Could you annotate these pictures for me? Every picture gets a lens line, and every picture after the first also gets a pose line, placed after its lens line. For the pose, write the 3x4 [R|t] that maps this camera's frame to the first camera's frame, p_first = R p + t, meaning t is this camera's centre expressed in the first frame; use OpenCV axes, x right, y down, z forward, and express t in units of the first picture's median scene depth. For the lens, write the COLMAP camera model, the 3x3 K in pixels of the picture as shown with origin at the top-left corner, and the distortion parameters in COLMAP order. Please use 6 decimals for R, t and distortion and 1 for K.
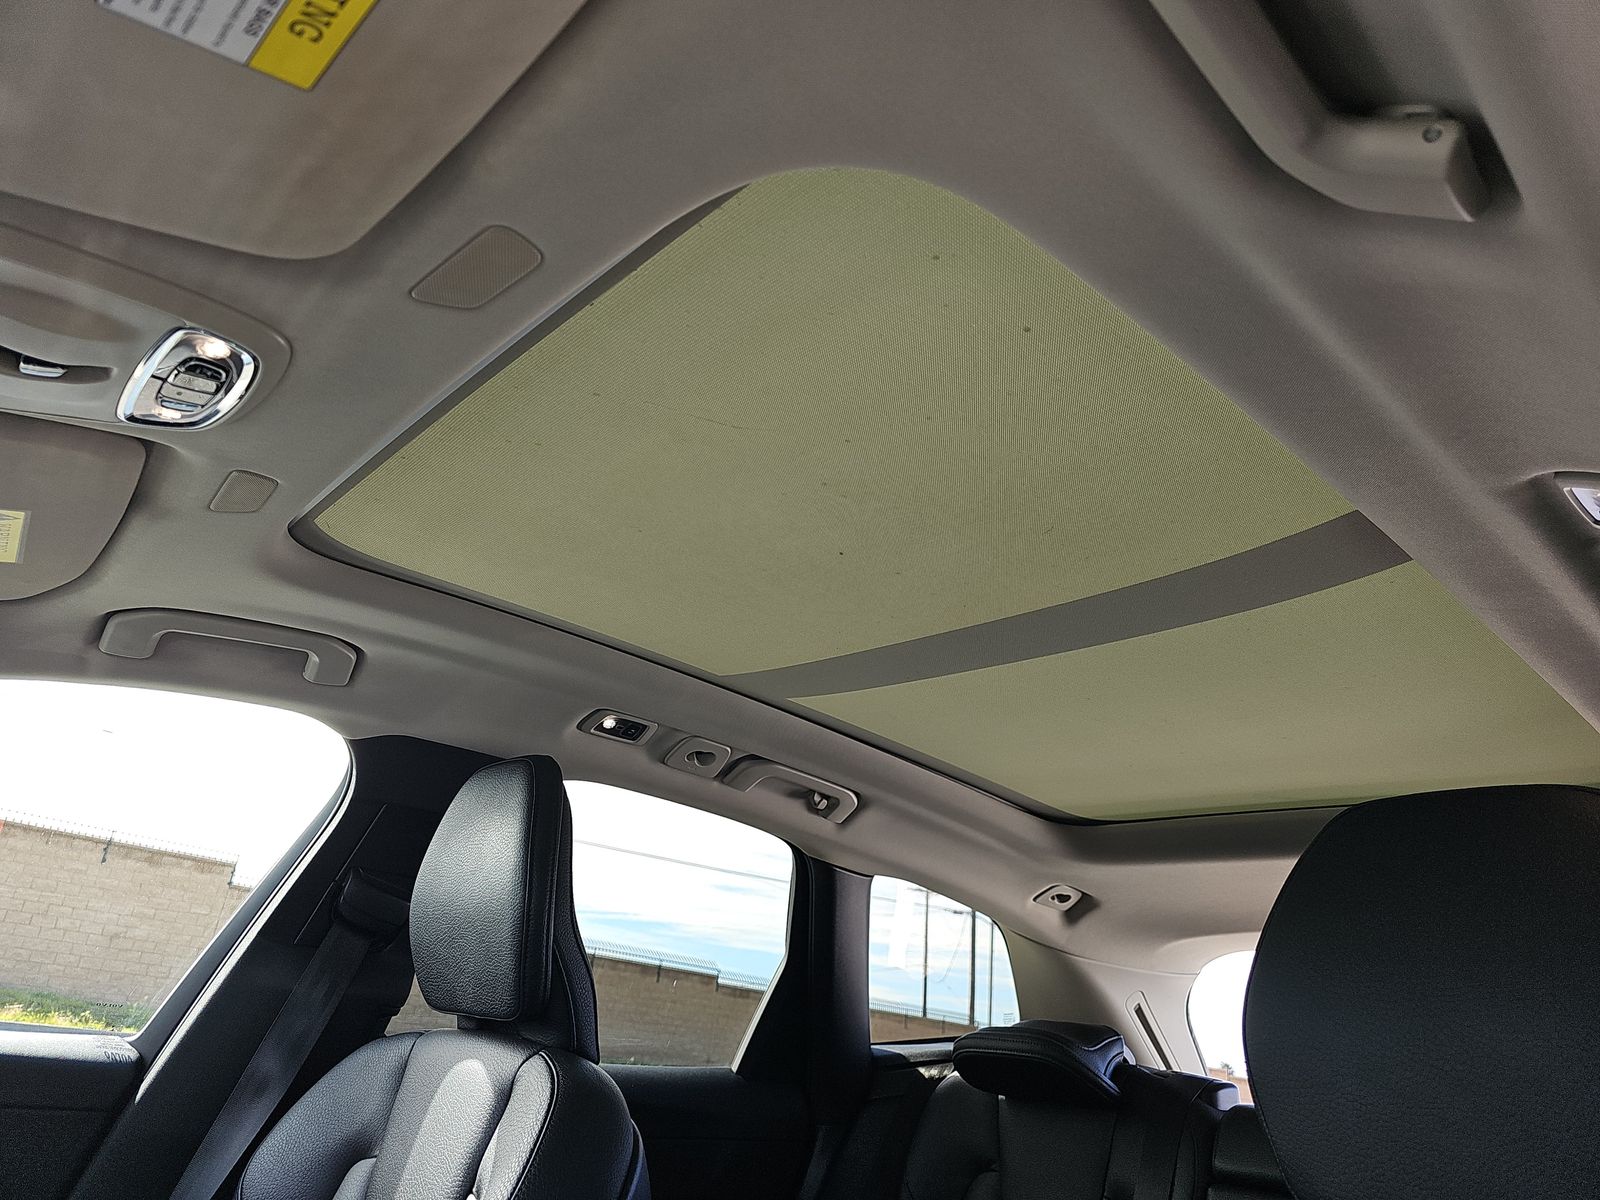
lens RADIAL K [[1069.7, 0, 800.0], [0, 1069.7, 600.0], [0, 0, 1]] dist [0.036678, -0.037145]
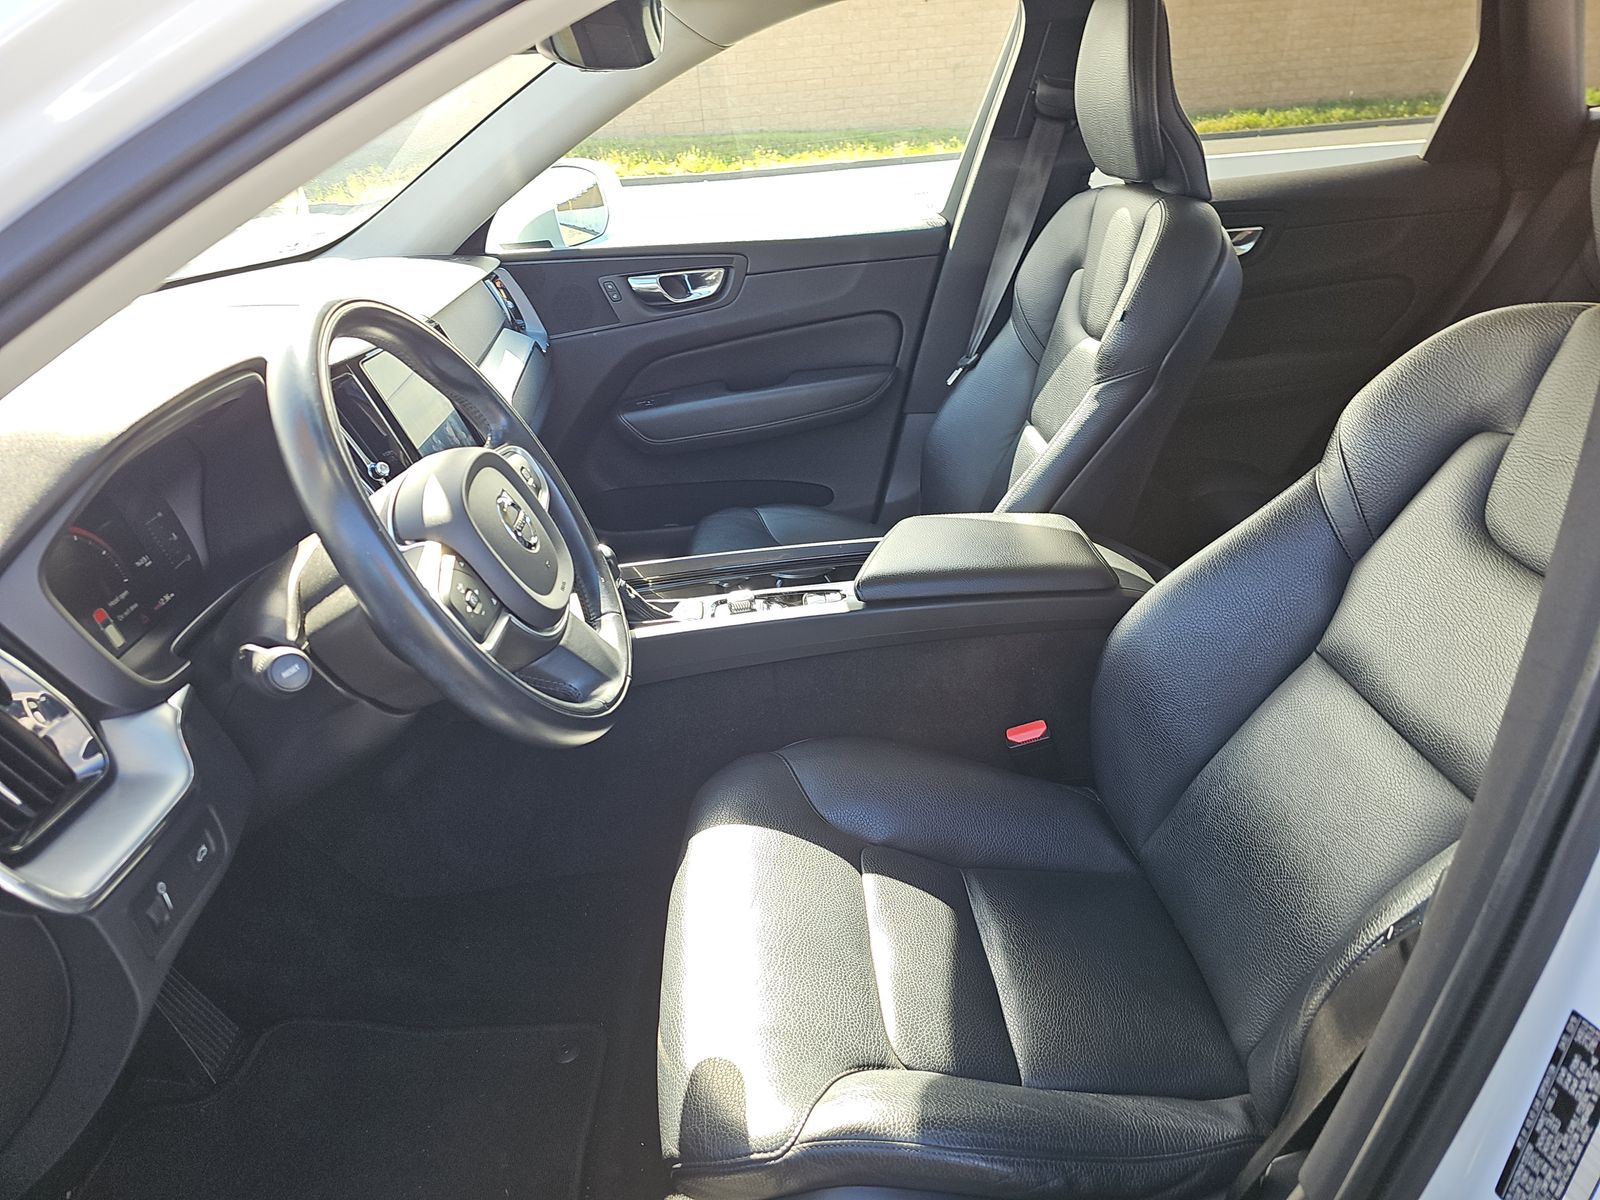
lens RADIAL K [[1058.5, 0, 800.0], [0, 1058.5, 600.0], [0, 0, 1]] dist [0.064021, -0.065875]
pose [[0.760912, 0.121753, -0.637330, 0.326585], [0.379728, 0.712908, 0.589550, -0.210099], [0.526137, -0.690608, 0.496227, -0.325386]]
